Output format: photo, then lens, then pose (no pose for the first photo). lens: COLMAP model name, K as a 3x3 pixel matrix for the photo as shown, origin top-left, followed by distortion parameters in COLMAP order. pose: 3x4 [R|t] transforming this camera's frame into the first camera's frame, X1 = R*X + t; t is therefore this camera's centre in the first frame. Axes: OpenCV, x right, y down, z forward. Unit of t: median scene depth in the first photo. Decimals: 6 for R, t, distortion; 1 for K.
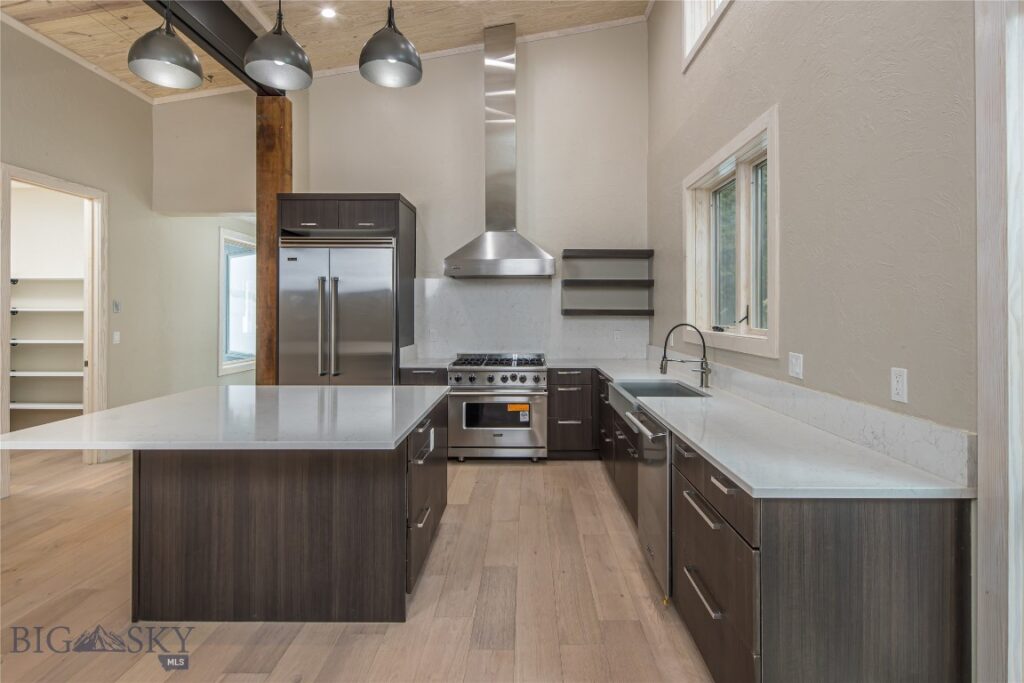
lens RADIAL K [[522.1, 0, 524.1], [0, 522.1, 310.9], [0, 0, 1]] dist [0.000568, -0.000179]
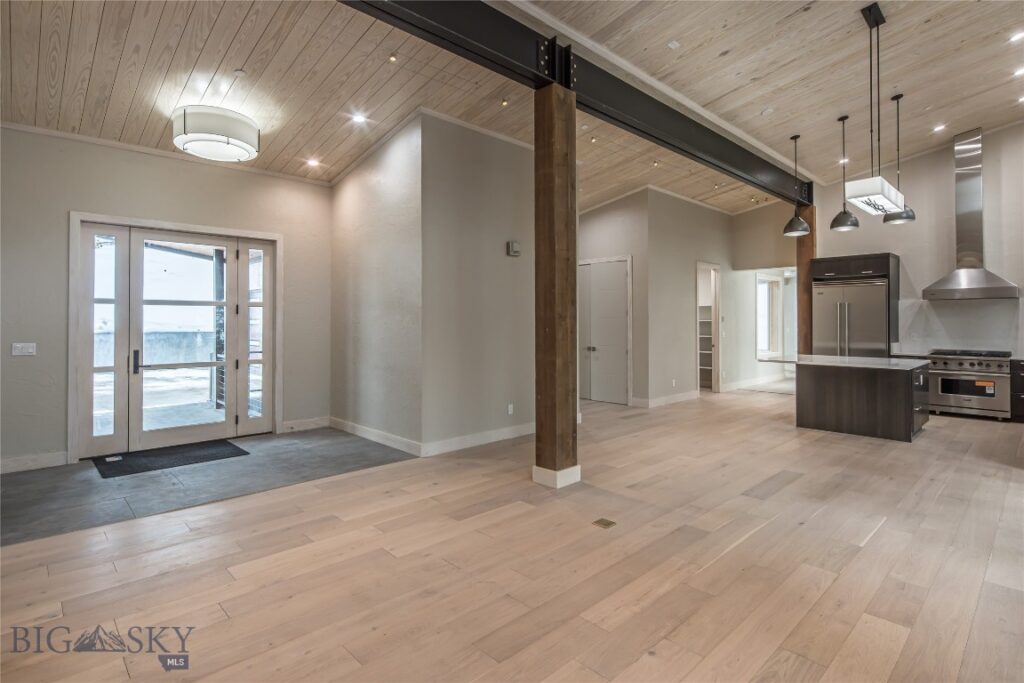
lens RADIAL K [[509.7, 0, 520.9], [0, 509.7, 315.2], [0, 0, 1]] dist [0.003732, -0.005456]
pose [[0.696597, -0.011737, -0.717367, 0.116958], [0.004866, 0.999920, -0.011636, -0.006702], [0.717446, 0.004615, 0.696598, -1.033967]]
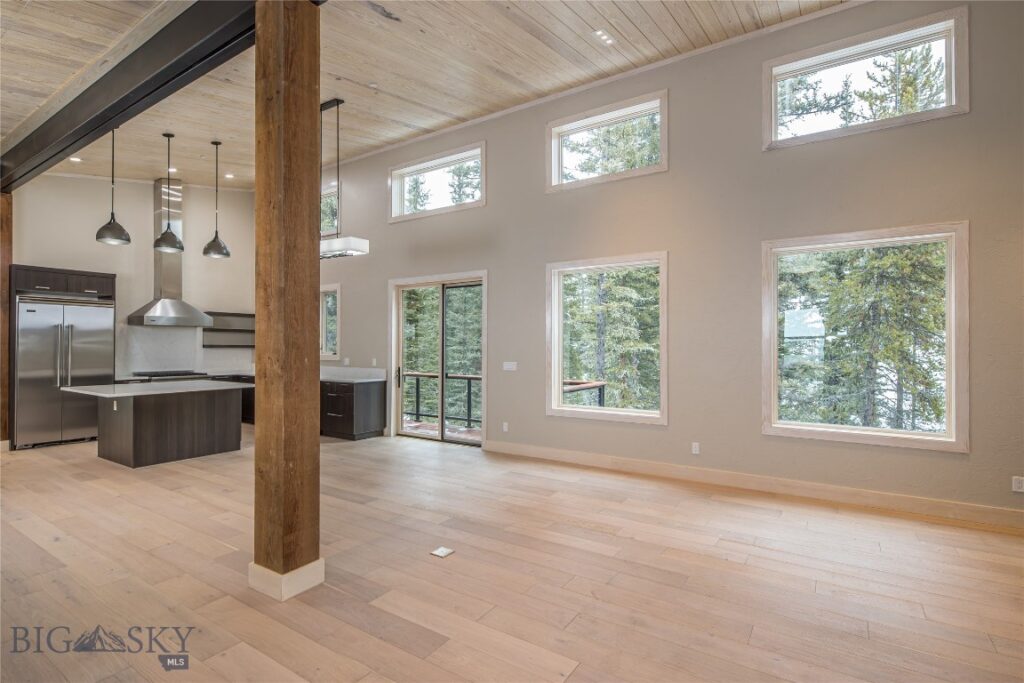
lens RADIAL K [[500.5, 0, 508.5], [0, 500.5, 346.3], [0, 0, 1]] dist [0.003058, -0.000339]
pose [[0.551451, -0.001650, 0.834206, -0.859629], [-0.004581, 0.999977, 0.005006, -0.010737], [-0.834195, -0.006582, 0.551430, -0.903424]]
